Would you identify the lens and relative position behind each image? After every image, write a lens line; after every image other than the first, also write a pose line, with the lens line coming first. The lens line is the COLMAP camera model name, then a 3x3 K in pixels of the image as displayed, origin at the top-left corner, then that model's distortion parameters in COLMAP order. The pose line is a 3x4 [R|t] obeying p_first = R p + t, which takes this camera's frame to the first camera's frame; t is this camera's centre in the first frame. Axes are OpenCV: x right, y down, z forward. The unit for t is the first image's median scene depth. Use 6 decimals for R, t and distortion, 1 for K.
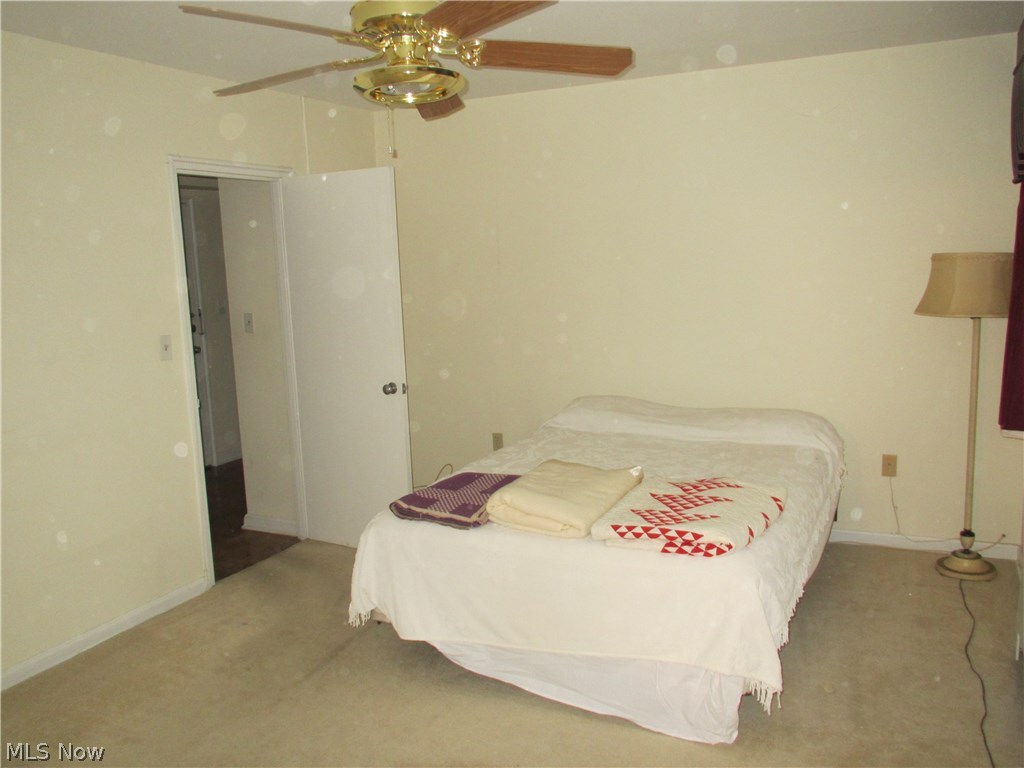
lens RADIAL K [[855.9, 0, 512.0], [0, 855.9, 384.0], [0, 0, 1]] dist [-0.007703, -0.007077]
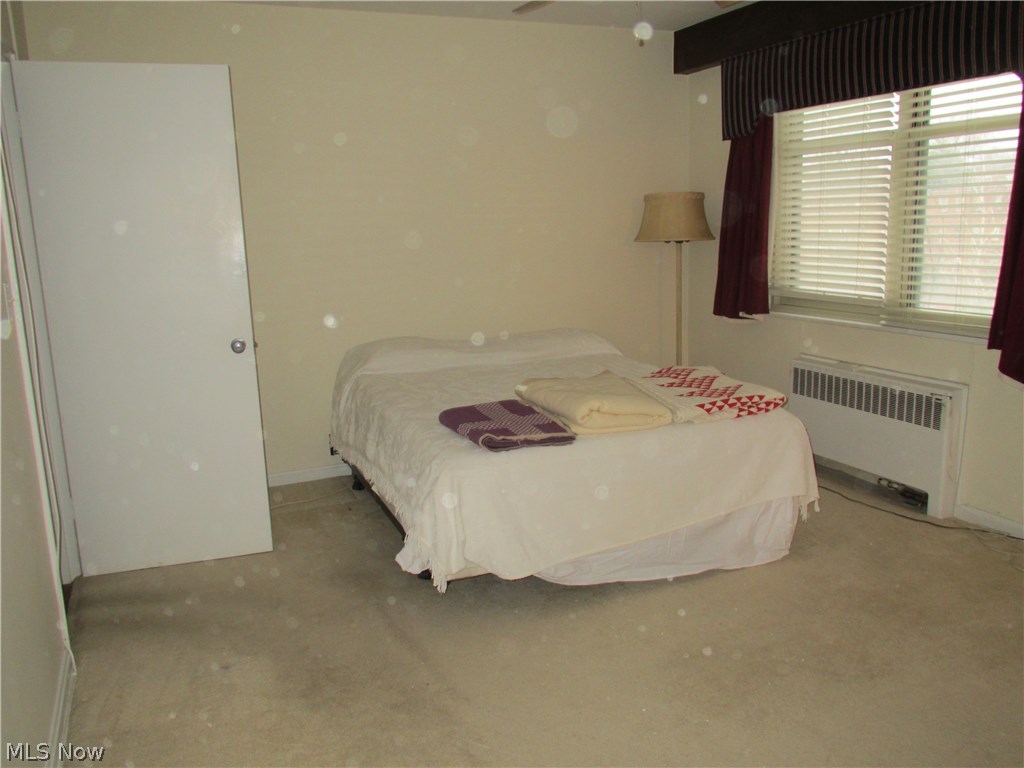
lens RADIAL K [[855.9, 0, 512.0], [0, 855.9, 384.0], [0, 0, 1]] dist [-0.007703, -0.007077]
pose [[0.653846, -0.130977, 0.745205, -0.905226], [0.124935, 0.990073, 0.064397, 0.032506], [-0.746241, 0.050997, 0.663719, 0.428081]]
